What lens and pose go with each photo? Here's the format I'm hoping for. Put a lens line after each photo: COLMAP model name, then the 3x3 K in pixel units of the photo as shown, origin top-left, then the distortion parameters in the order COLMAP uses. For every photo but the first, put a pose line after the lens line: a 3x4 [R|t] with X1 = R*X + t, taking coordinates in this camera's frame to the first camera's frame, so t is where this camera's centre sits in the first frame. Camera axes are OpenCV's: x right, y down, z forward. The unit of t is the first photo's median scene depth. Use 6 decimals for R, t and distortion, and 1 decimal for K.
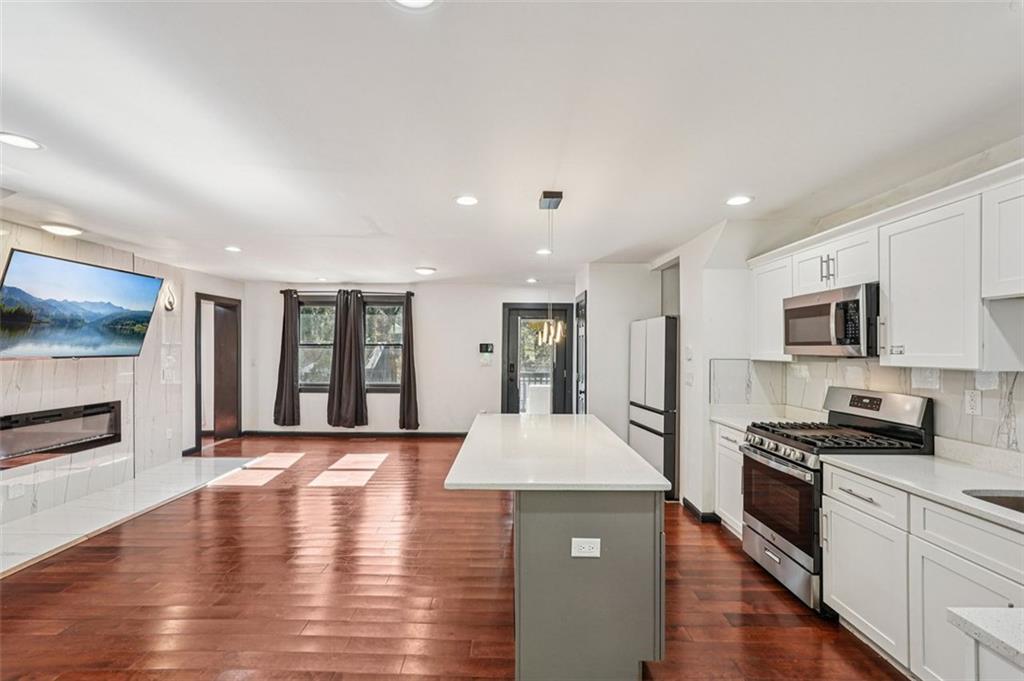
lens RADIAL K [[462.2, 0, 512.6], [0, 462.2, 348.0], [0, 0, 1]] dist [-0.012823, 0.008669]
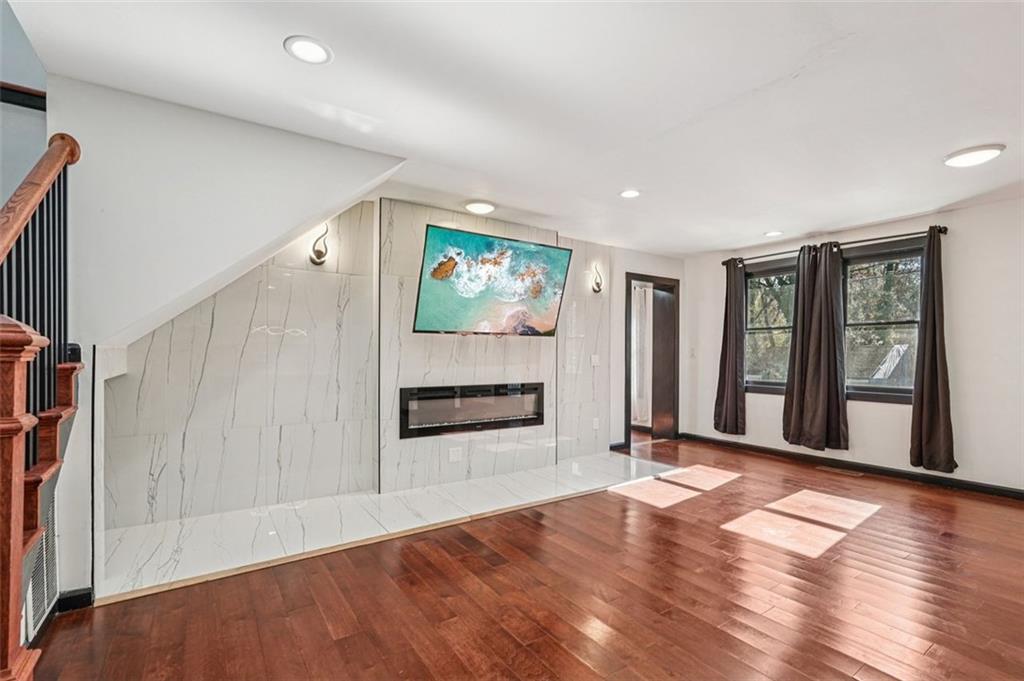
lens RADIAL K [[462.2, 0, 517.2], [0, 462.2, 358.4], [0, 0, 1]] dist [-0.012823, 0.008669]
pose [[0.561885, 0.007587, -0.827180, -0.060948], [-0.003249, 0.999970, 0.006965, 0.049855], [0.827209, -0.001225, 0.561893, 0.354114]]
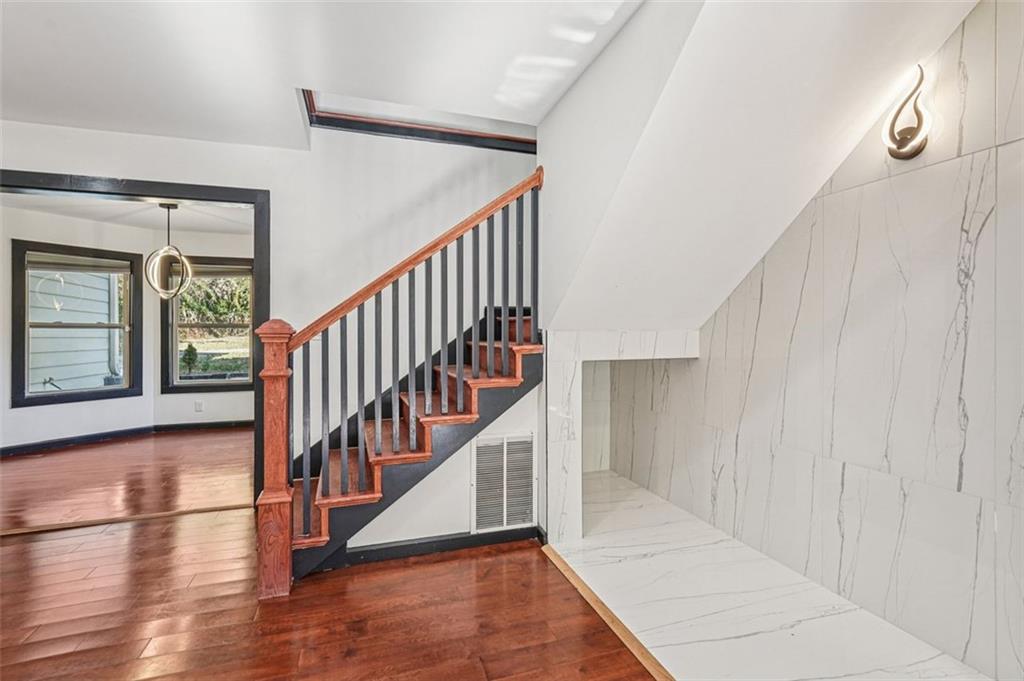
lens RADIAL K [[462.2, 0, 512.6], [0, 462.2, 328.0], [0, 0, 1]] dist [-0.012823, 0.008669]
pose [[-0.948445, -0.005838, -0.316888, -0.409229], [-0.001617, 0.999906, -0.013584, 0.046104], [0.316938, -0.012371, -0.948366, 0.715234]]
